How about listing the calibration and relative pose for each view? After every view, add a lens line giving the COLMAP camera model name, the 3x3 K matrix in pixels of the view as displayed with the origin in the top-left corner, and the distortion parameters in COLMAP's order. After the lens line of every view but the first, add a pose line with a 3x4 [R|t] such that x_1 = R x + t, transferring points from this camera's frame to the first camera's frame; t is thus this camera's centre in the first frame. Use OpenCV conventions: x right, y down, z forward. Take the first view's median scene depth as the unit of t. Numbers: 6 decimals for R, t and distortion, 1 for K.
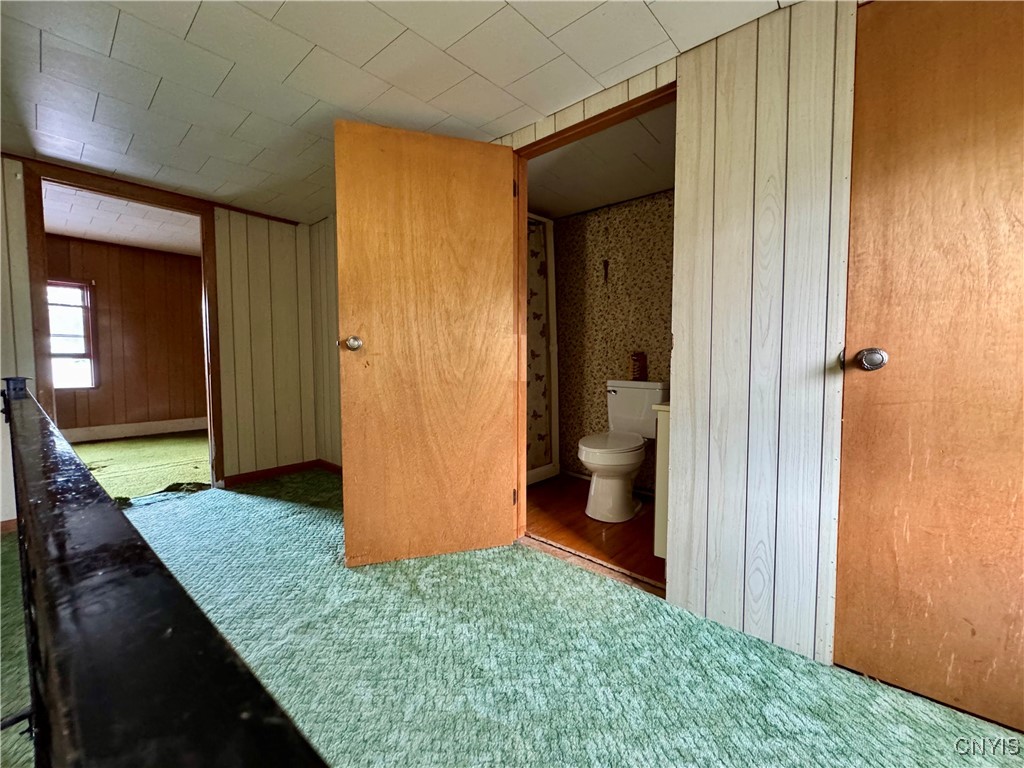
lens RADIAL K [[408.2, 0, 511.4], [0, 408.2, 380.4], [0, 0, 1]] dist [-0.008914, 0.000911]
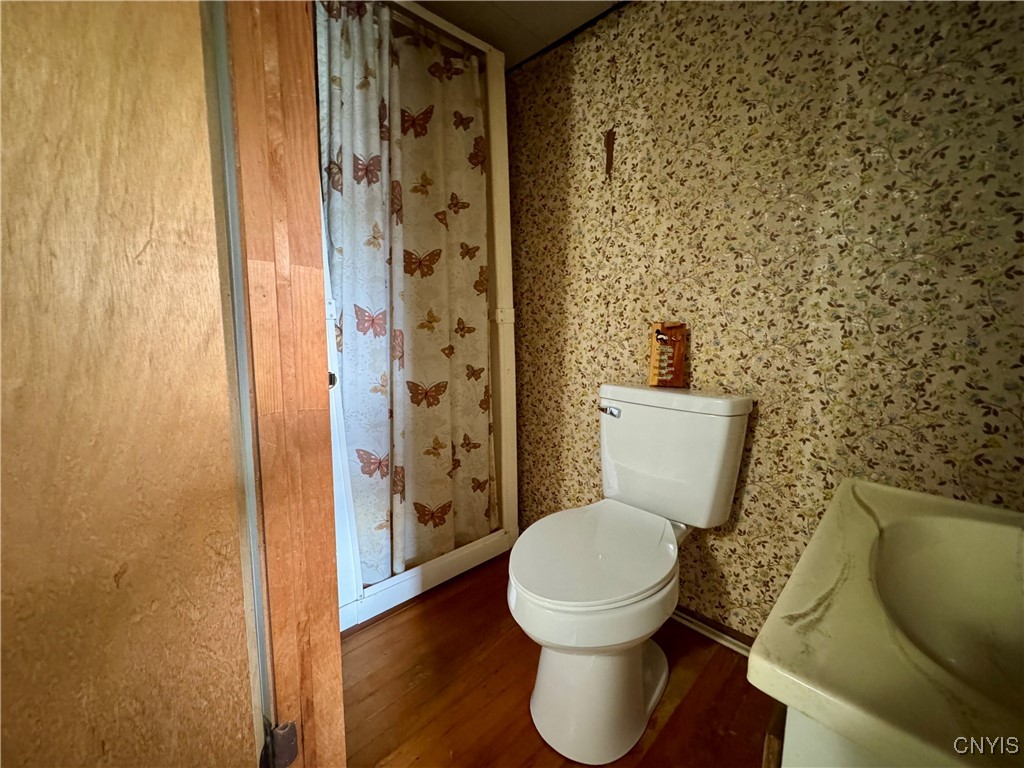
lens RADIAL K [[408.2, 0, 513.7], [0, 408.2, 380.6], [0, 0, 1]] dist [-0.008914, 0.000911]
pose [[0.997936, 0.016425, -0.062083, 0.154543], [-0.012183, 0.997604, 0.068096, -0.033532], [0.063052, -0.067199, 0.995745, 0.500827]]
